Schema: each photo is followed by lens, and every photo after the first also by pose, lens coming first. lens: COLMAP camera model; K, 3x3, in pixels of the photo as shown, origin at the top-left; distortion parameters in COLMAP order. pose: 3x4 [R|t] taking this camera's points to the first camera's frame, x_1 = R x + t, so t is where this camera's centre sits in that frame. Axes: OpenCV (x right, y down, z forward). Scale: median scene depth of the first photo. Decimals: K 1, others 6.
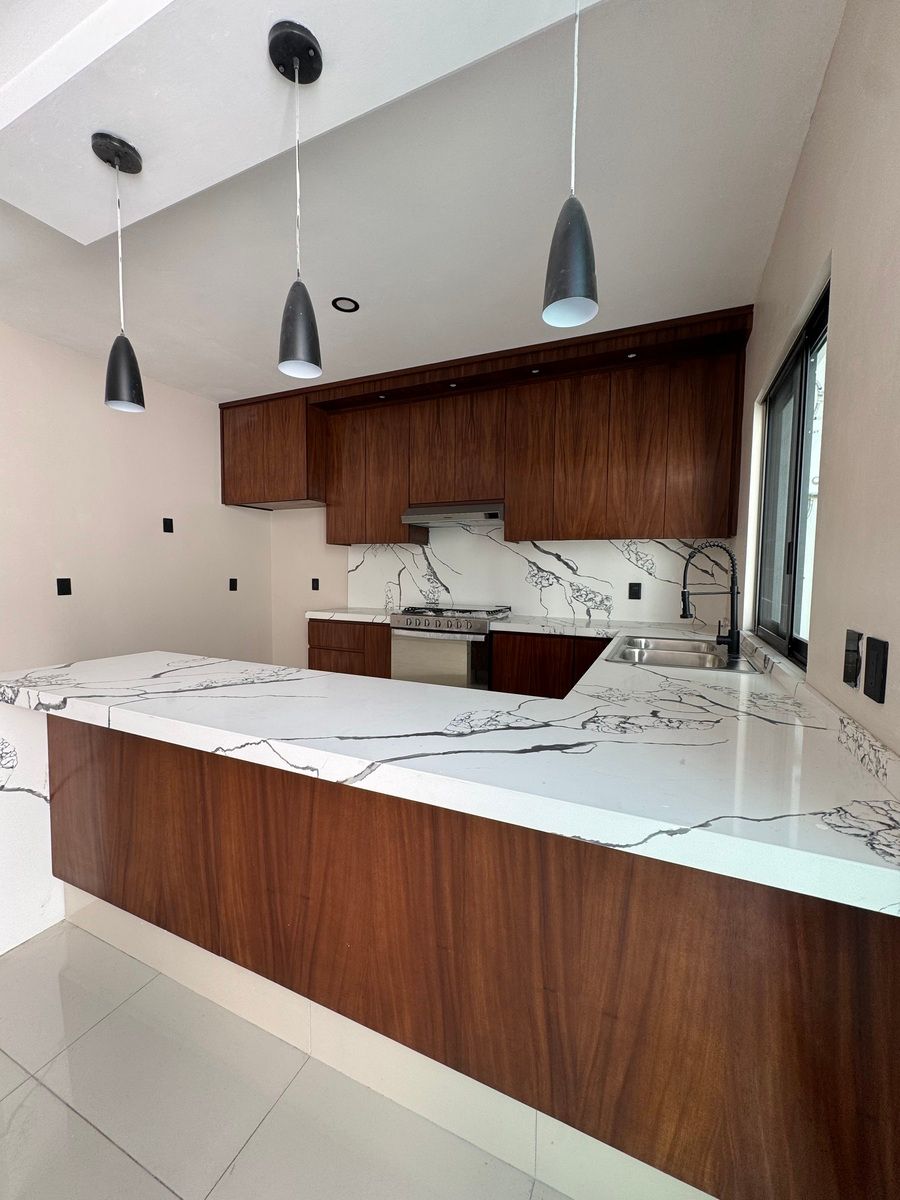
lens RADIAL K [[476.6, 0, 452.3], [0, 476.6, 601.1], [0, 0, 1]] dist [-0.001585, 0.000085]
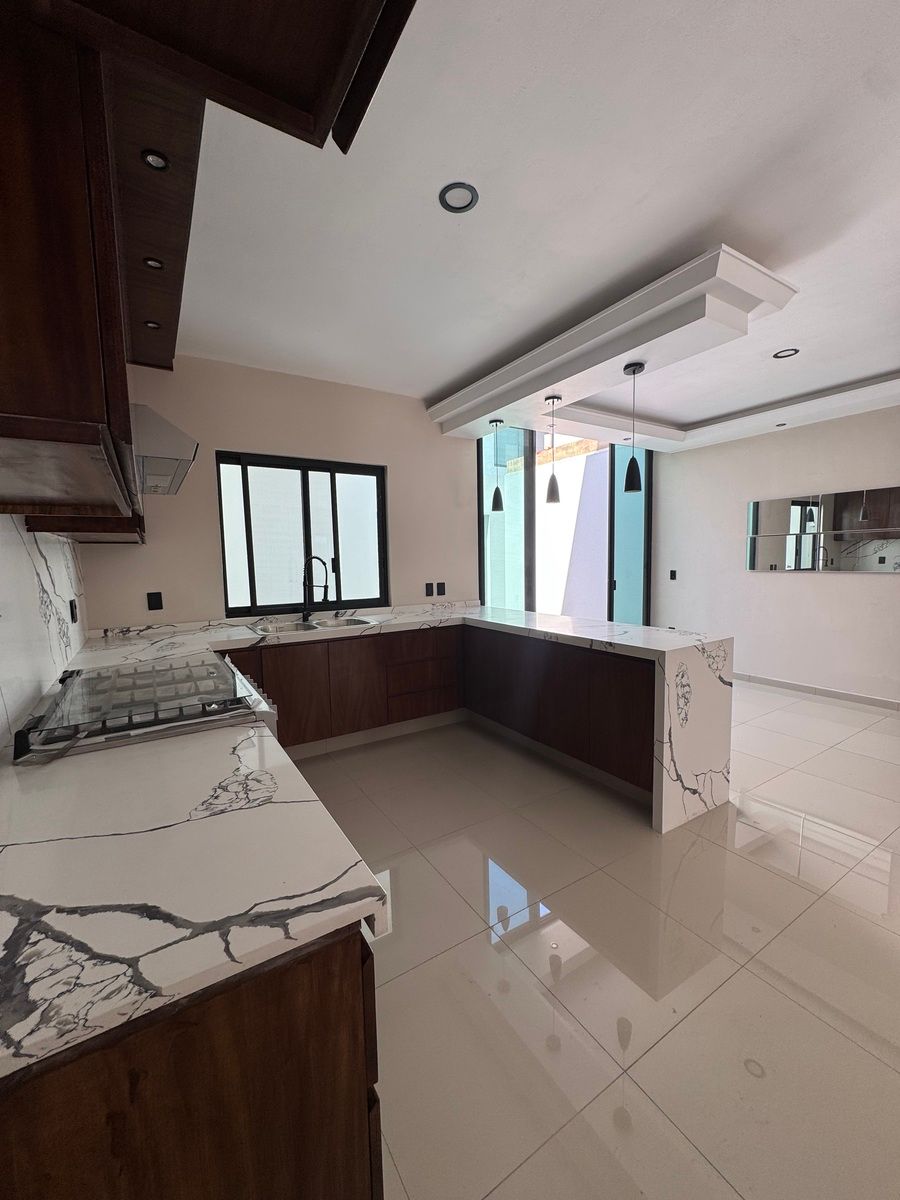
lens RADIAL K [[476.6, 0, 452.3], [0, 476.6, 601.1], [0, 0, 1]] dist [-0.001585, 0.000085]
pose [[-0.835745, -0.043605, 0.547384, -0.489268], [0.046403, 0.987668, 0.149527, -0.119013], [-0.547154, 0.150367, -0.823415, 1.315079]]
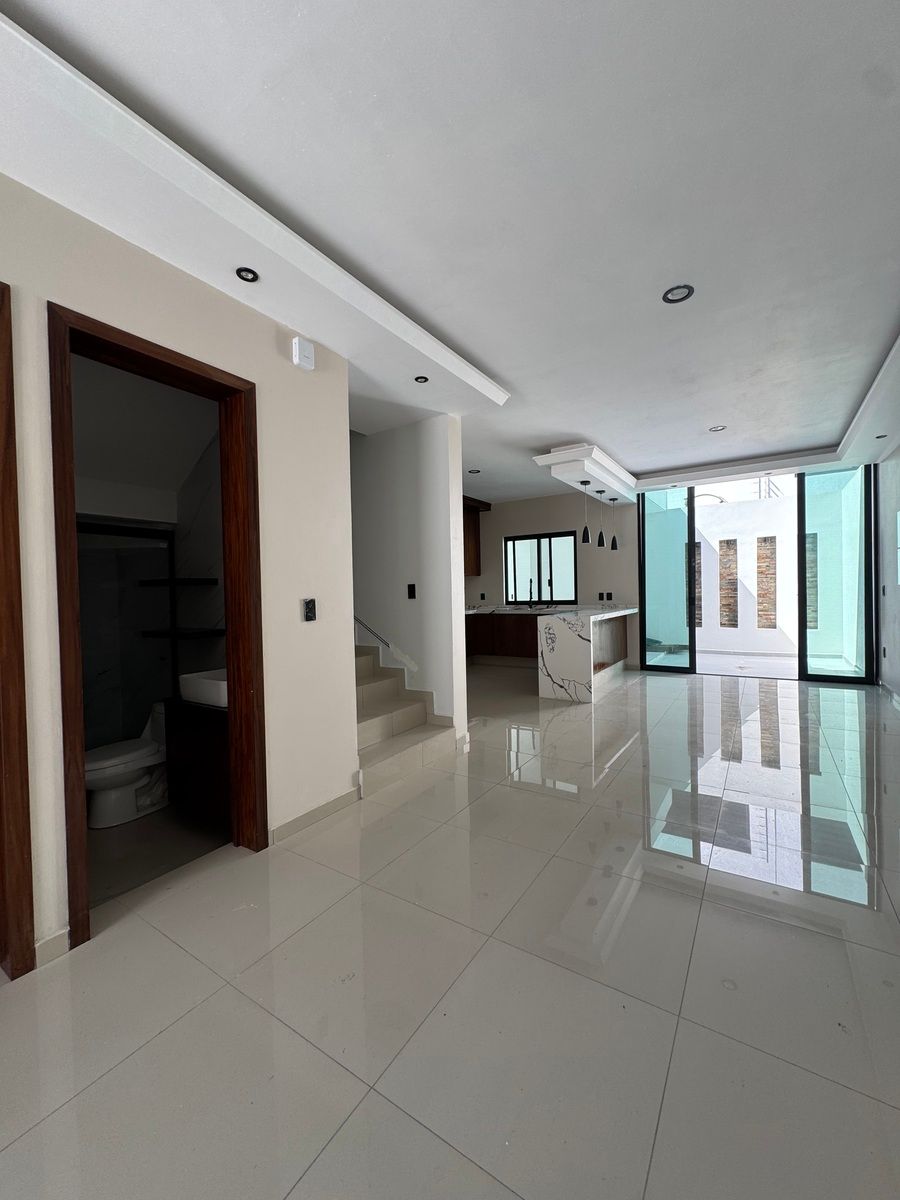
lens RADIAL K [[476.6, 0, 452.3], [0, 476.6, 601.1], [0, 0, 1]] dist [-0.001585, 0.000085]
pose [[0.150742, -0.029033, 0.988147, -1.996932], [0.089209, 0.995890, 0.015652, -0.036919], [-0.984540, 0.085792, 0.152713, 0.640781]]
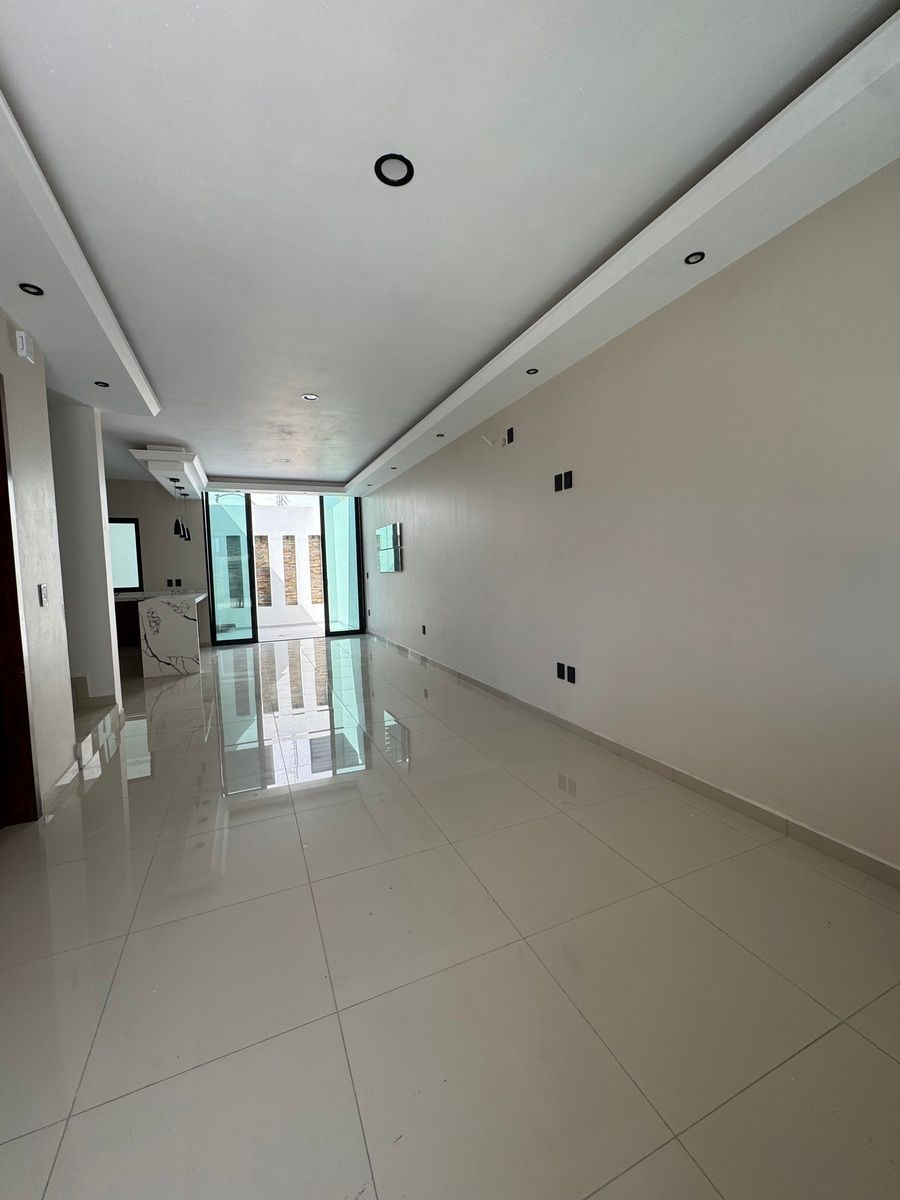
lens RADIAL K [[476.6, 0, 452.3], [0, 476.6, 601.1], [0, 0, 1]] dist [-0.001585, 0.000085]
pose [[-0.744669, -0.035499, 0.666489, -2.318345], [0.064318, 0.990120, 0.124599, -0.076523], [-0.664328, 0.135652, -0.735029, 1.105270]]
